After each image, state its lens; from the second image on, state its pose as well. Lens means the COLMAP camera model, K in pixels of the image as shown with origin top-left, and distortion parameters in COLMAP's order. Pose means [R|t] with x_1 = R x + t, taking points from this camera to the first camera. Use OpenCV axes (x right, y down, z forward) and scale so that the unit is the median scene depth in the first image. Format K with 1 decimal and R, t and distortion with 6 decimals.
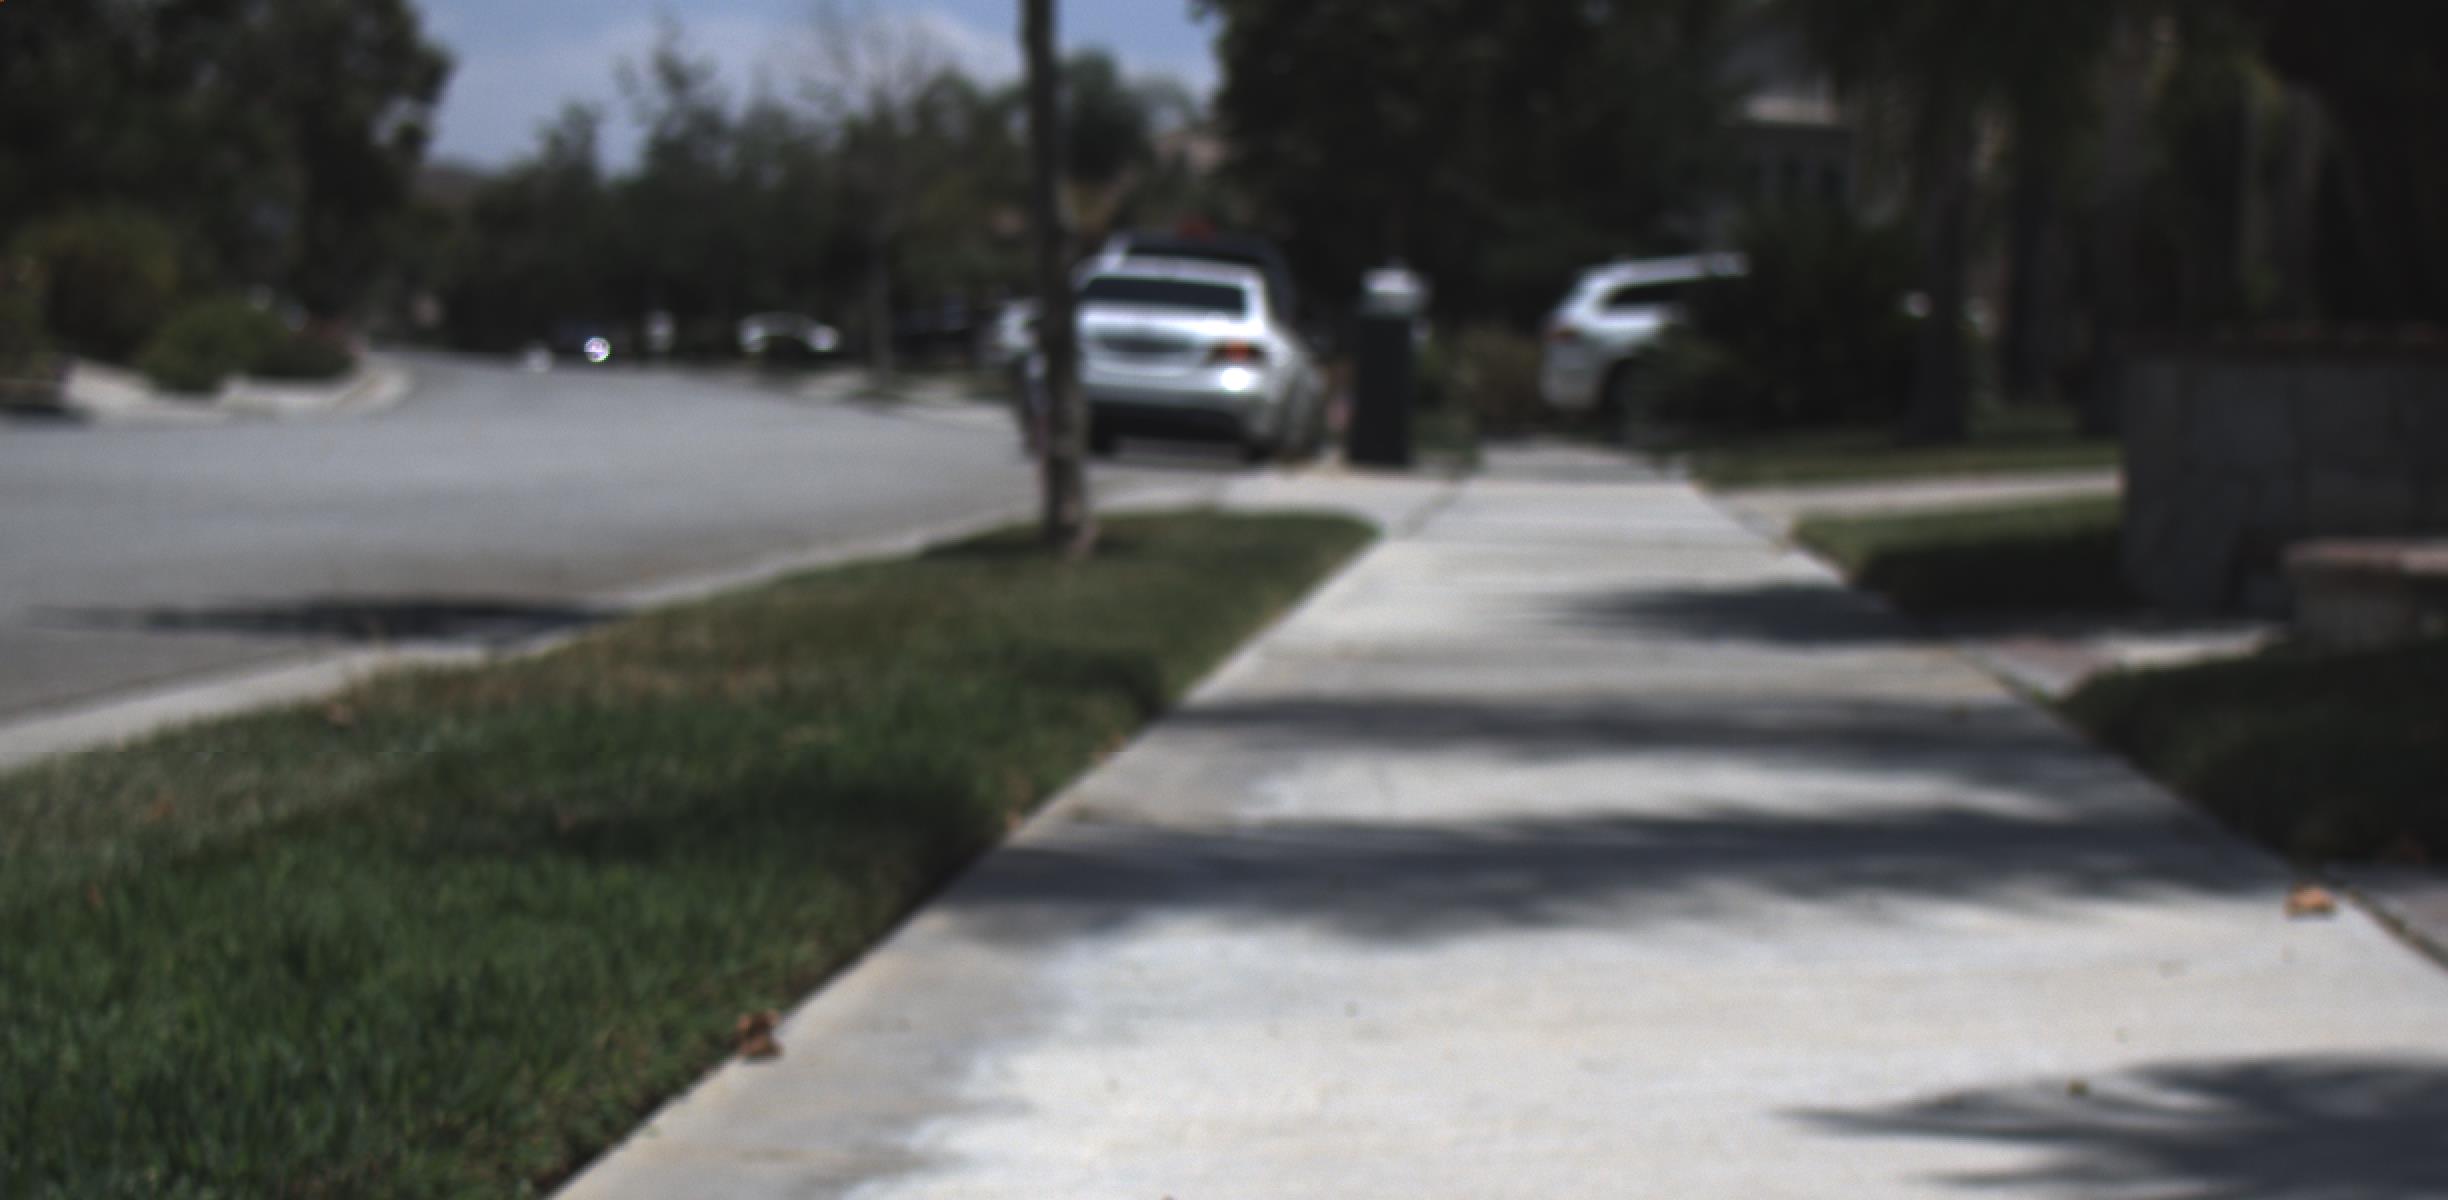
lens RADIAL K [[8747.8, 0, 1224.0], [0, 8747.8, 600.0], [0, 0, 1]] dist [0.264627, 27.547732]
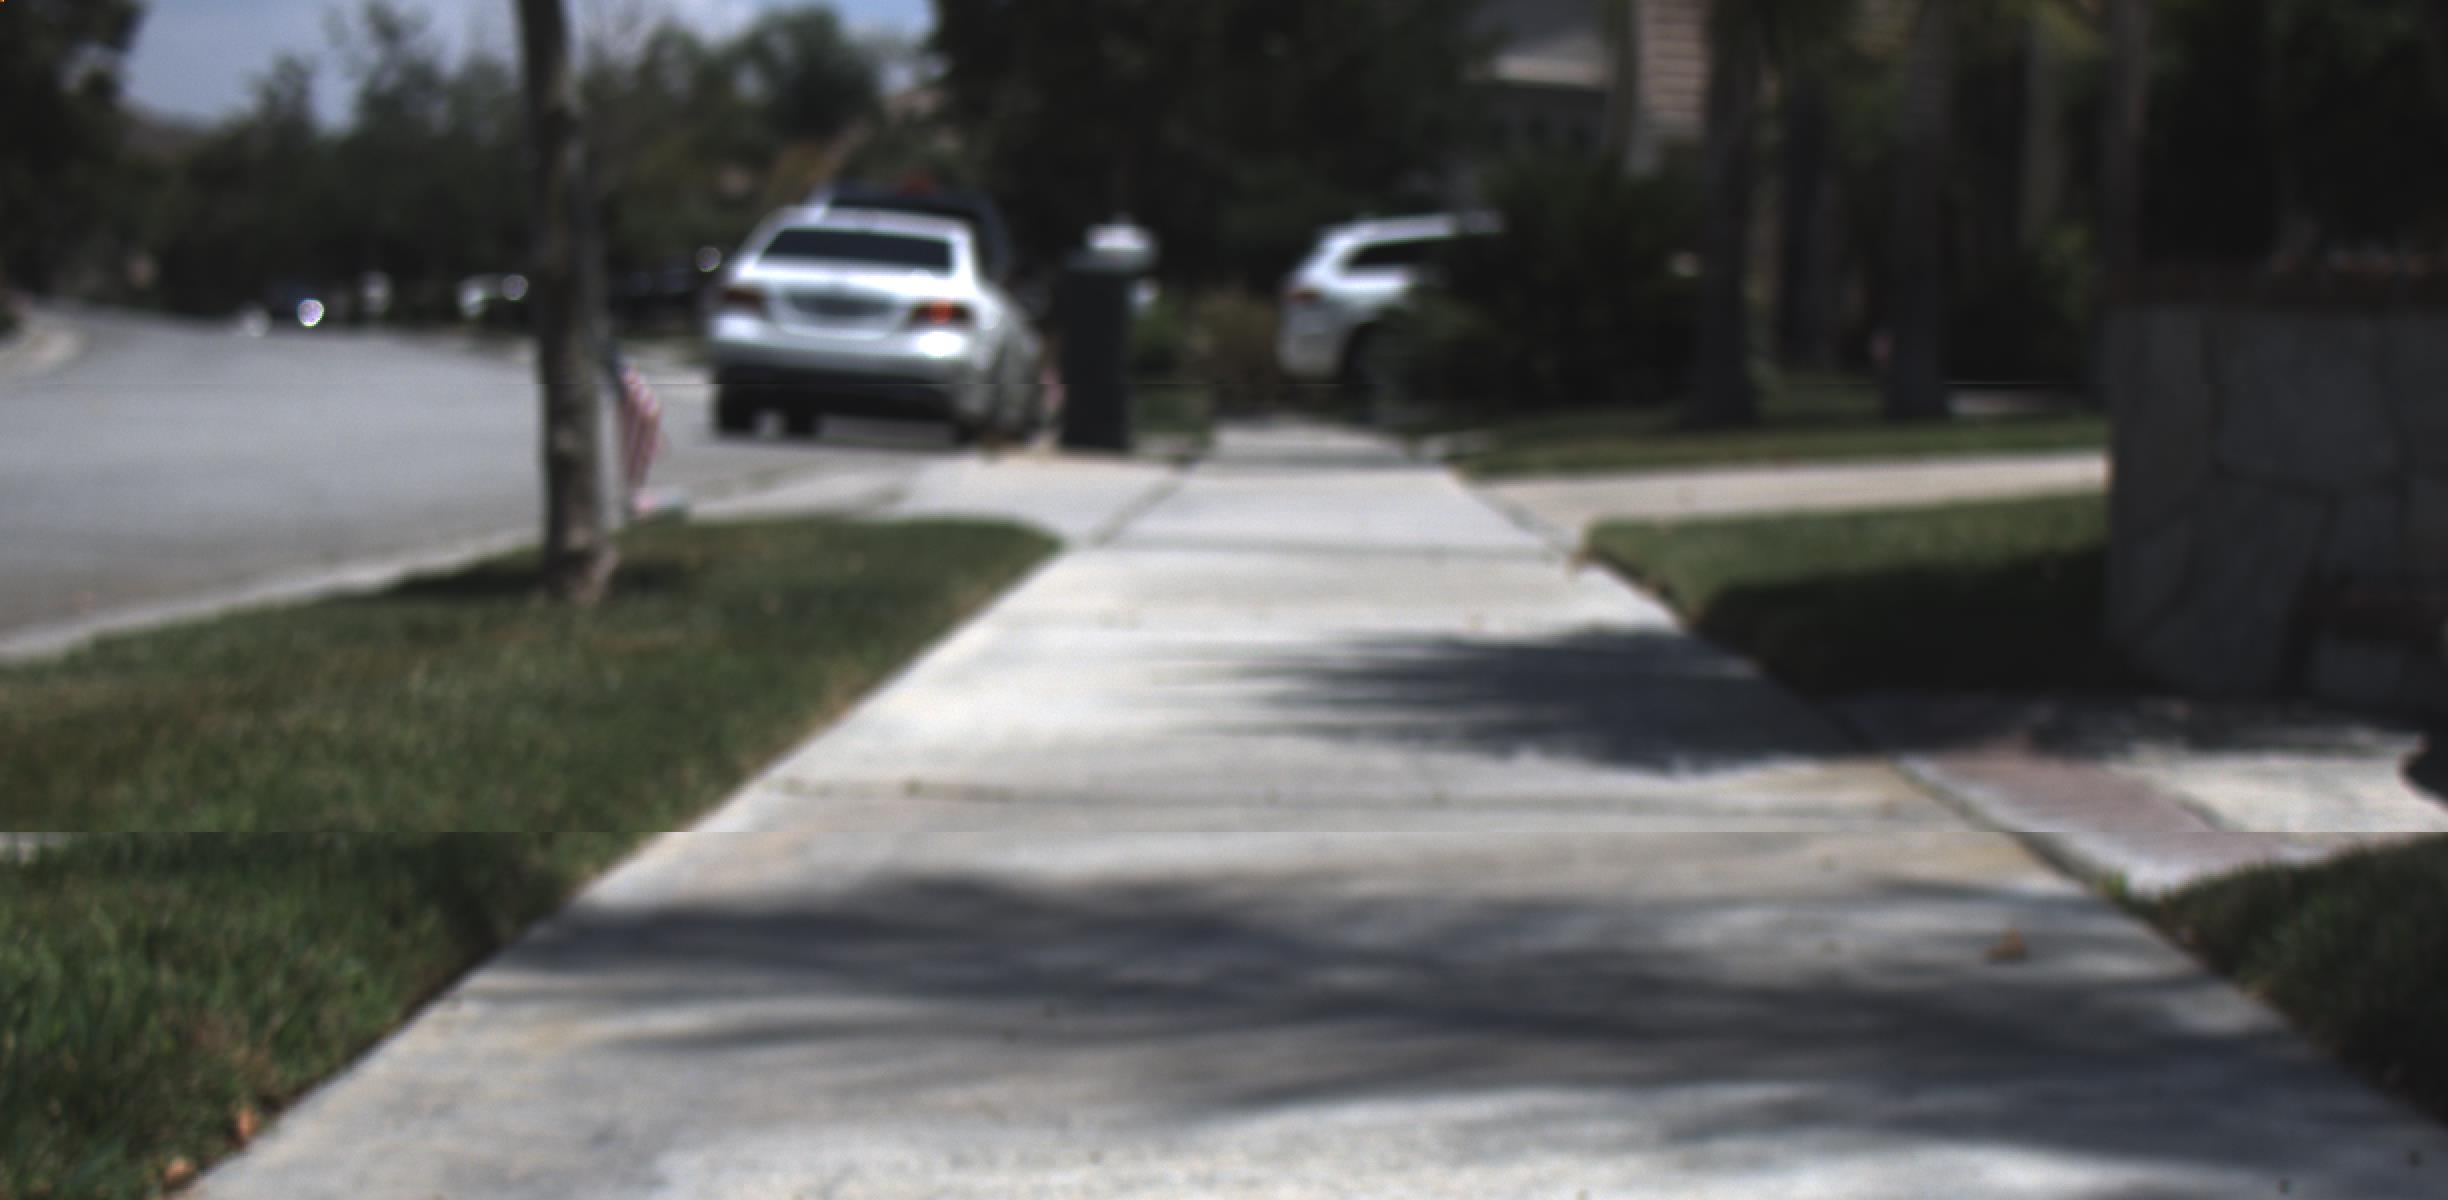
lens RADIAL K [[8747.8, 0, 1224.0], [0, 8747.8, 600.0], [0, 0, 1]] dist [0.264627, 27.547732]
pose [[0.999559, 0.002423, 0.029591, 0.002656], [-0.002539, 0.999989, 0.003900, -0.001516], [-0.029582, -0.003974, 0.999554, 0.062258]]
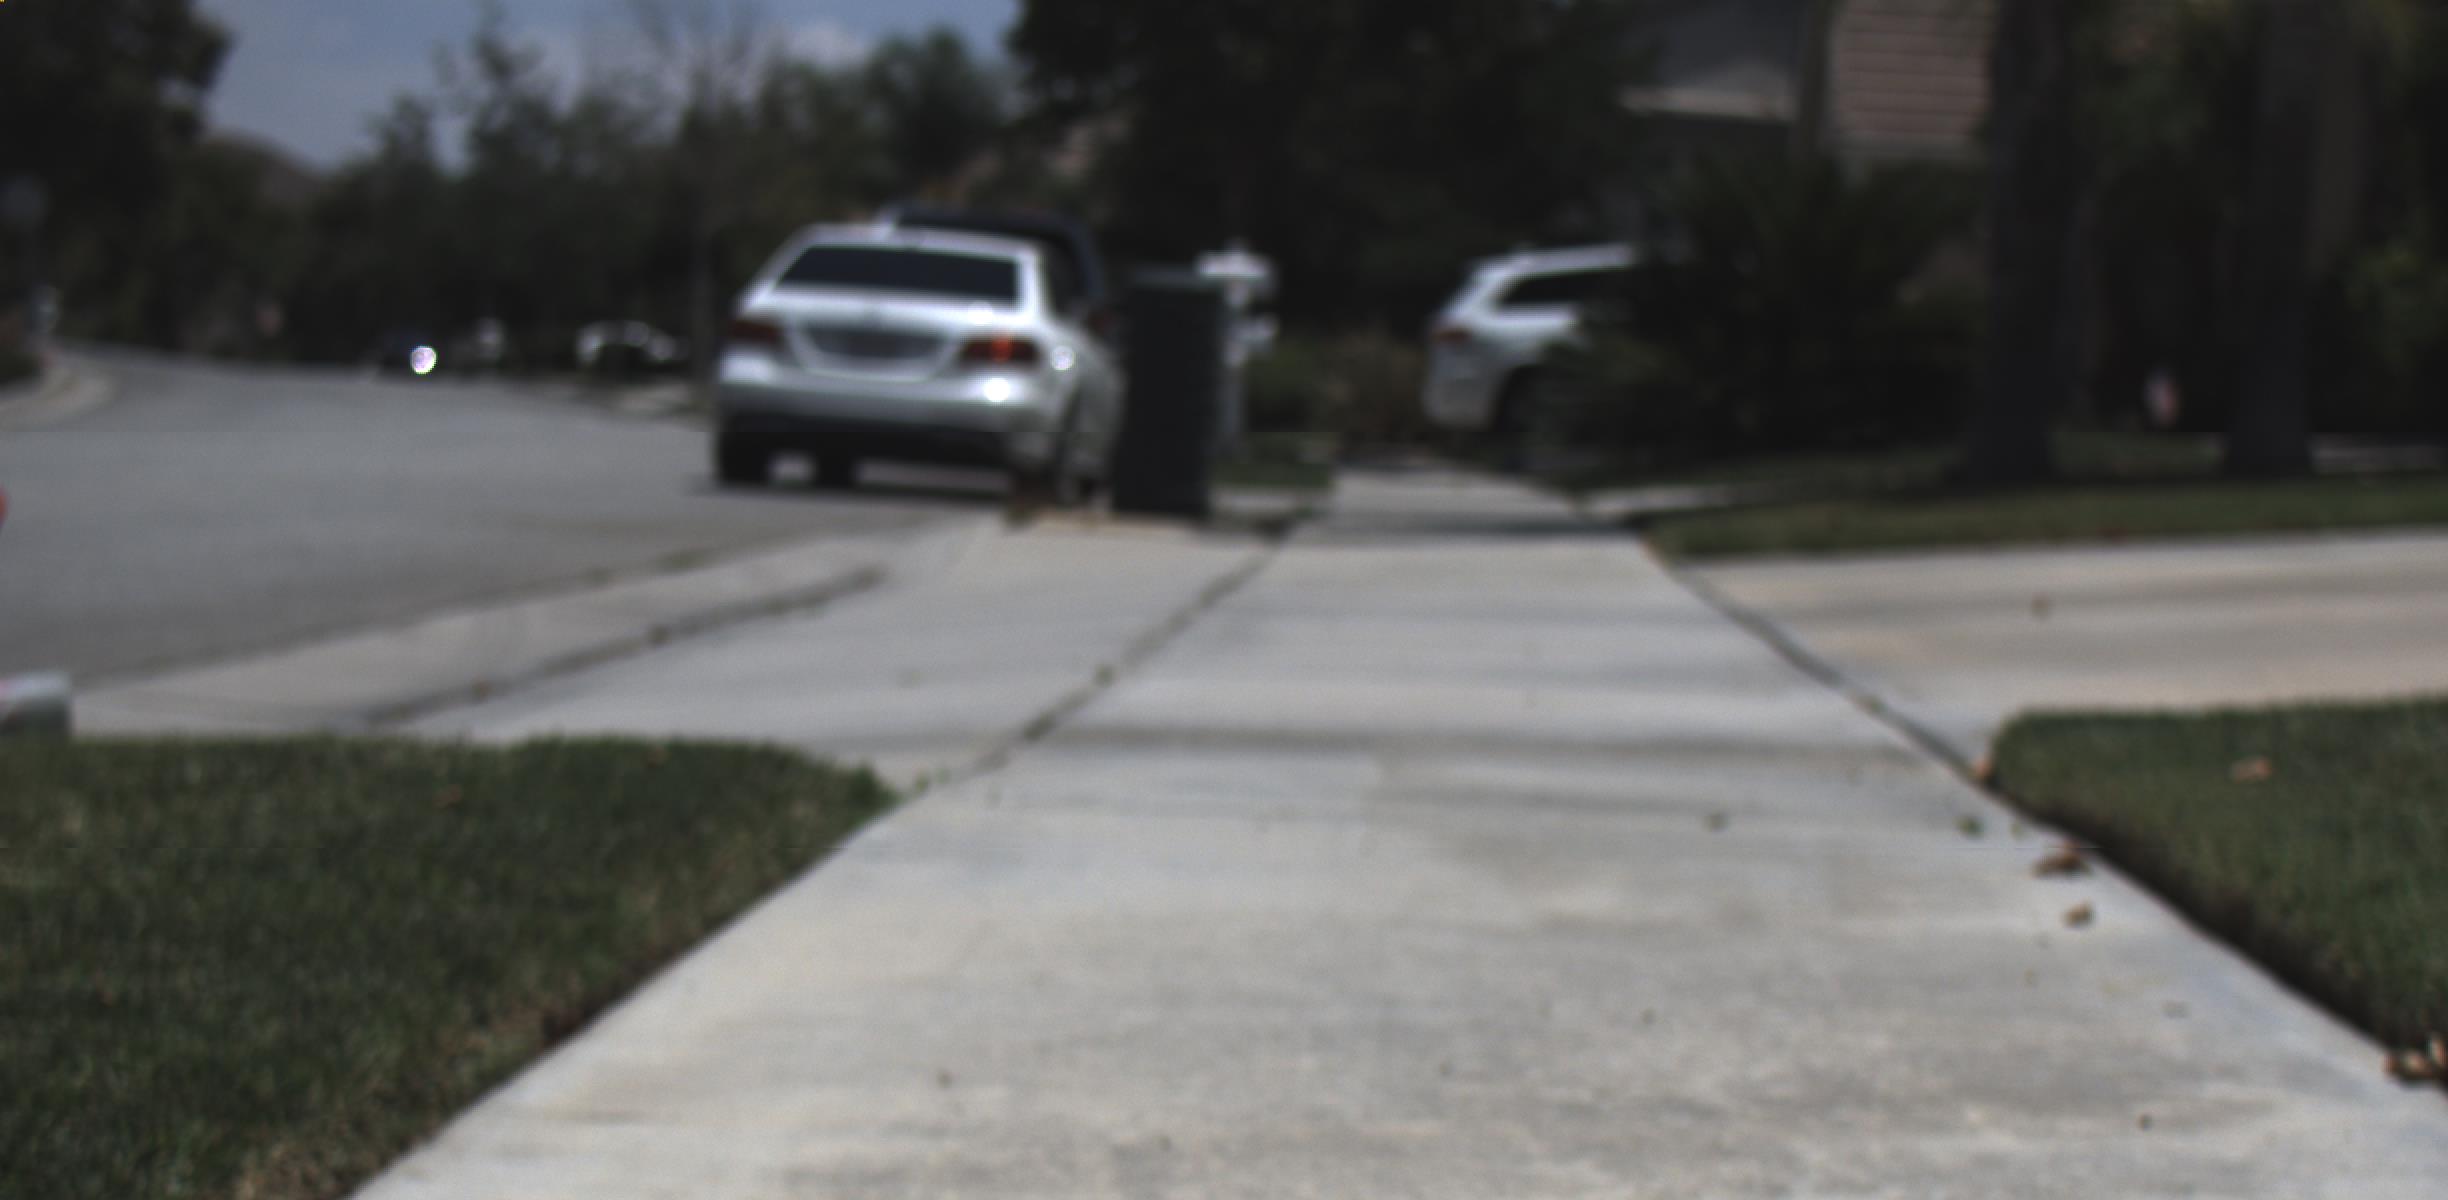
lens RADIAL K [[8747.8, 0, 1224.0], [0, 8747.8, 600.0], [0, 0, 1]] dist [0.264627, 27.547732]
pose [[0.999912, 0.005074, 0.012283, 0.007451], [-0.005050, 0.999985, -0.001947, -0.004029], [-0.012293, 0.001885, 0.999923, 0.176414]]
